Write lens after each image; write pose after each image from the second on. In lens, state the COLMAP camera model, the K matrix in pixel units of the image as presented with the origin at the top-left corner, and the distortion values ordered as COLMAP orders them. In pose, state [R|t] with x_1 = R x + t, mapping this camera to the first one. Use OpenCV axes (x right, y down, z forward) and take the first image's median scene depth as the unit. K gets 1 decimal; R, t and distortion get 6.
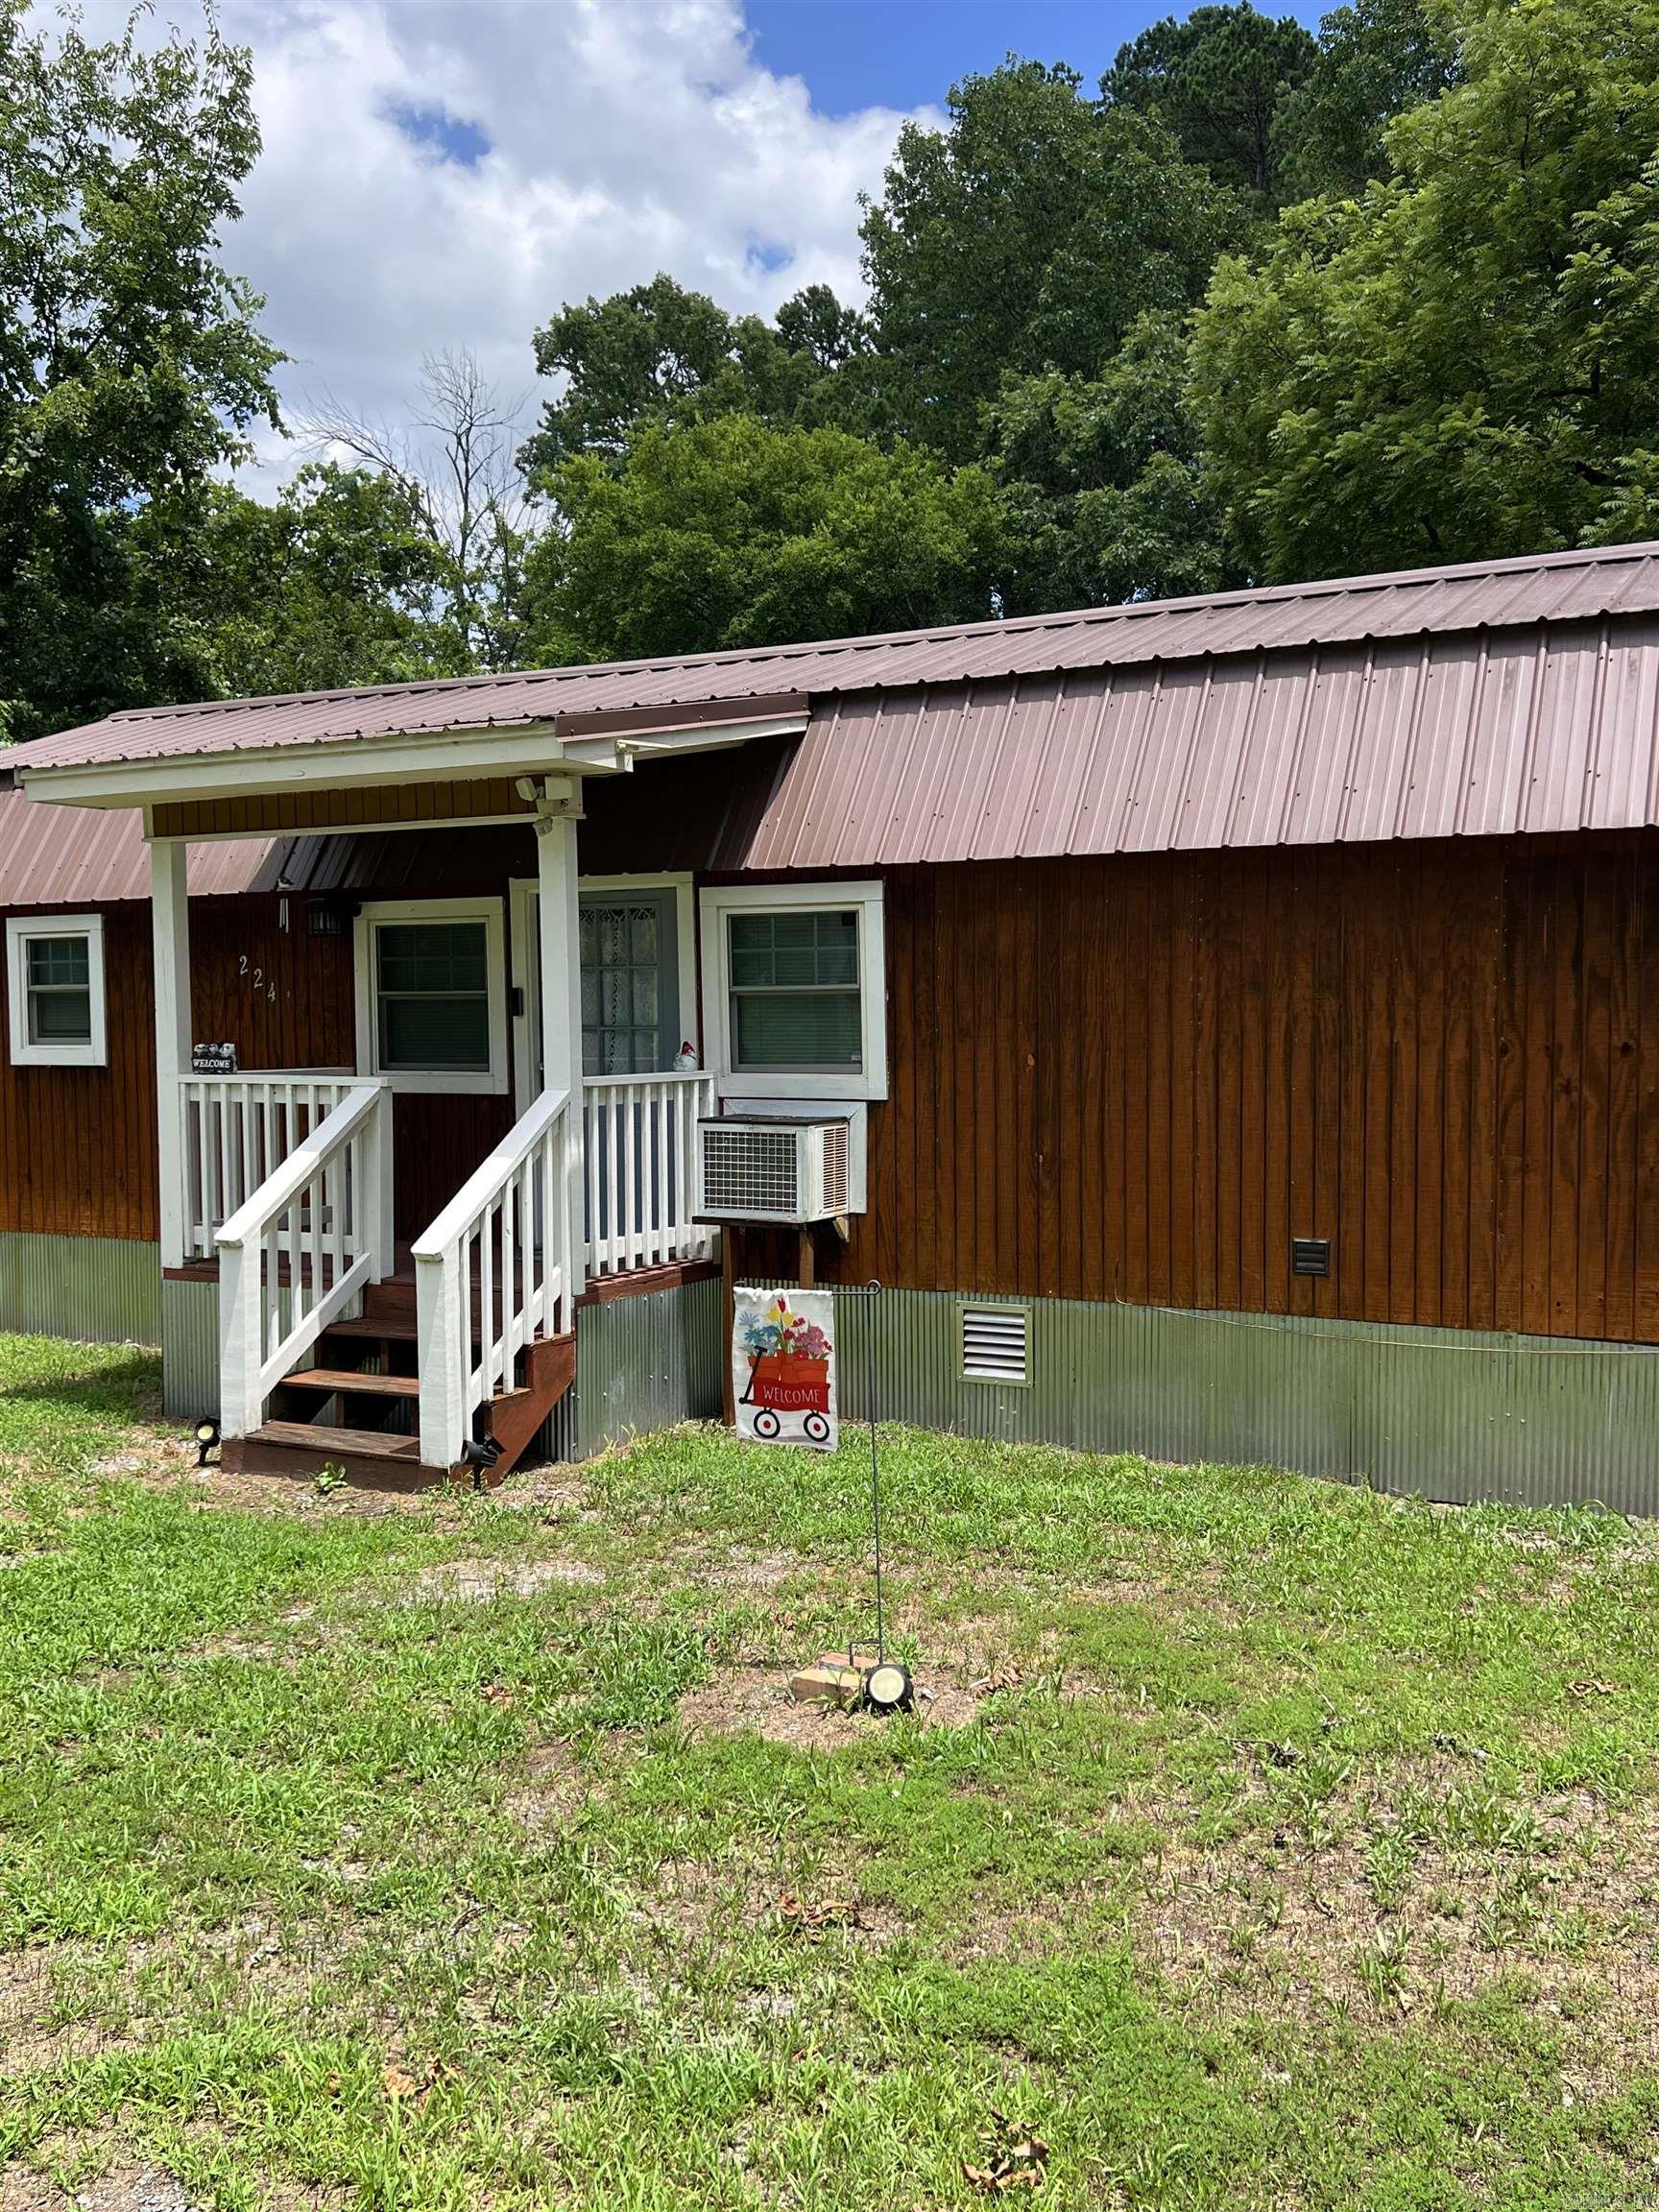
lens RADIAL K [[1955.6, 0, 824.1], [0, 1955.6, 1101.0], [0, 0, 1]] dist [0.046423, -0.045143]
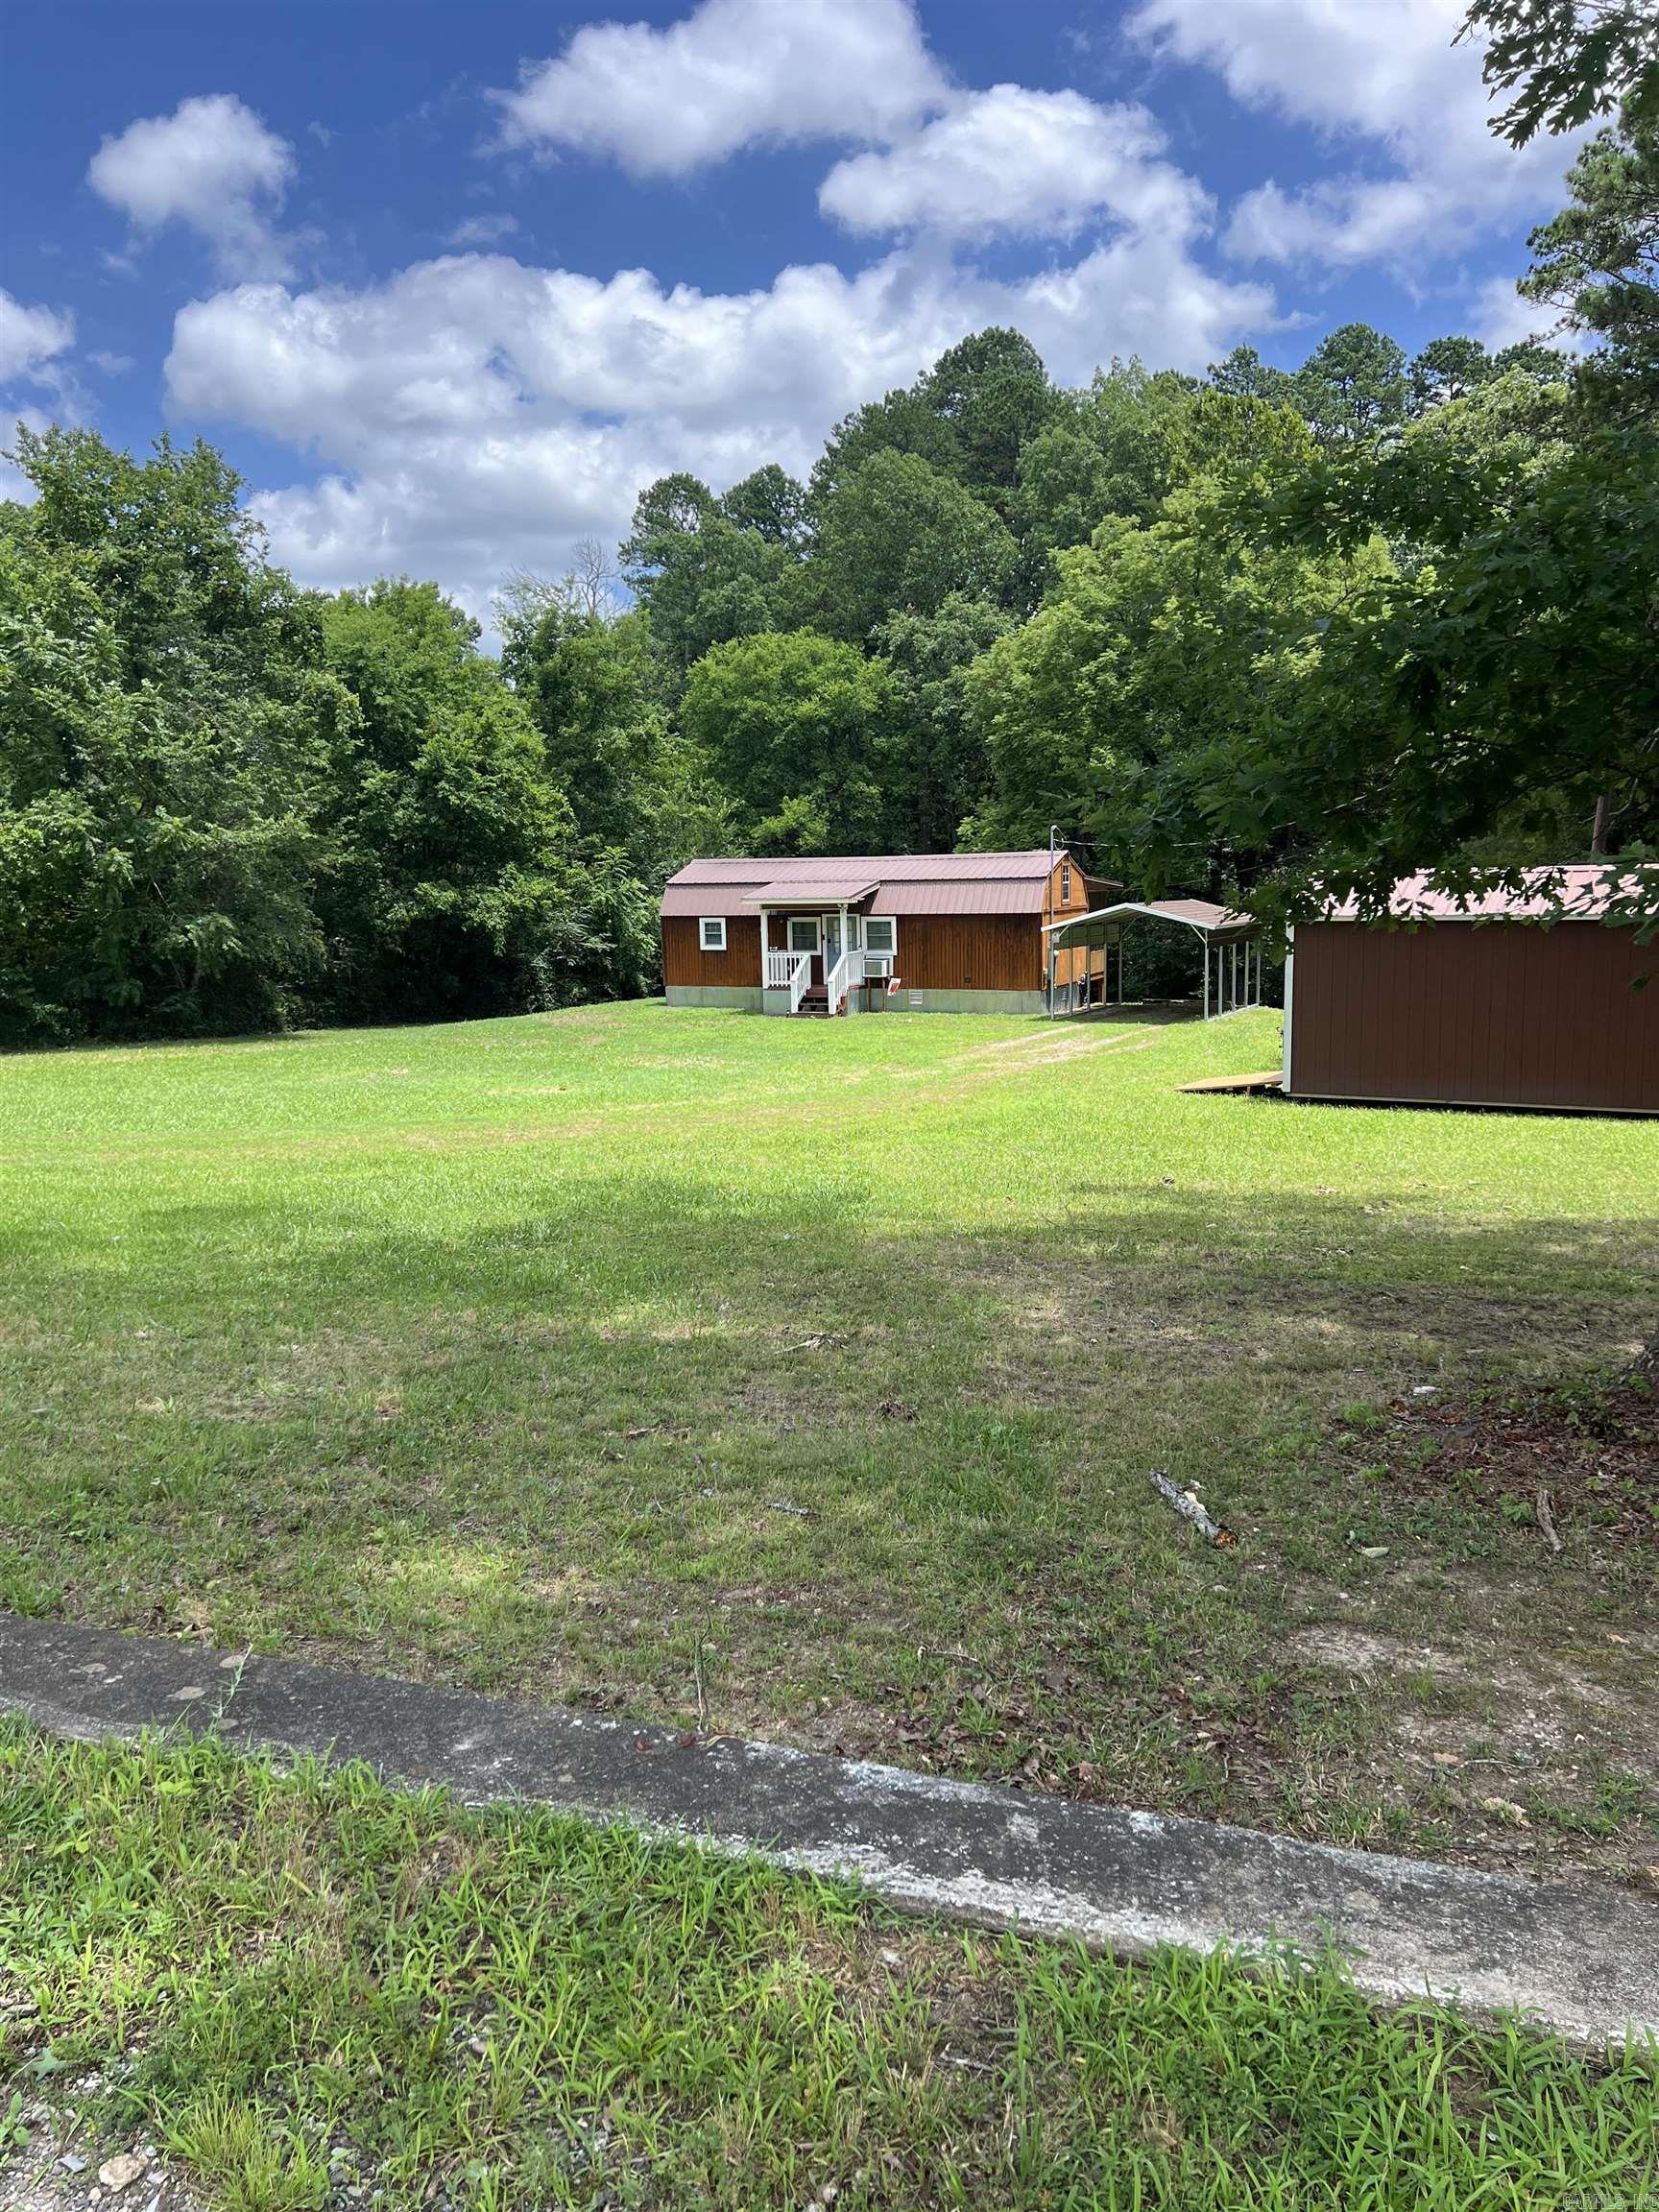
lens RADIAL K [[1653.6, 0, 815.7], [0, 1653.6, 1113.3], [0, 0, 1]] dist [0.053896, -0.064044]
pose [[0.997815, -0.023017, 0.061934, -0.518893], [0.016232, 0.994029, 0.107904, -0.067666], [-0.064048, -0.106663, 0.992230, -3.866943]]
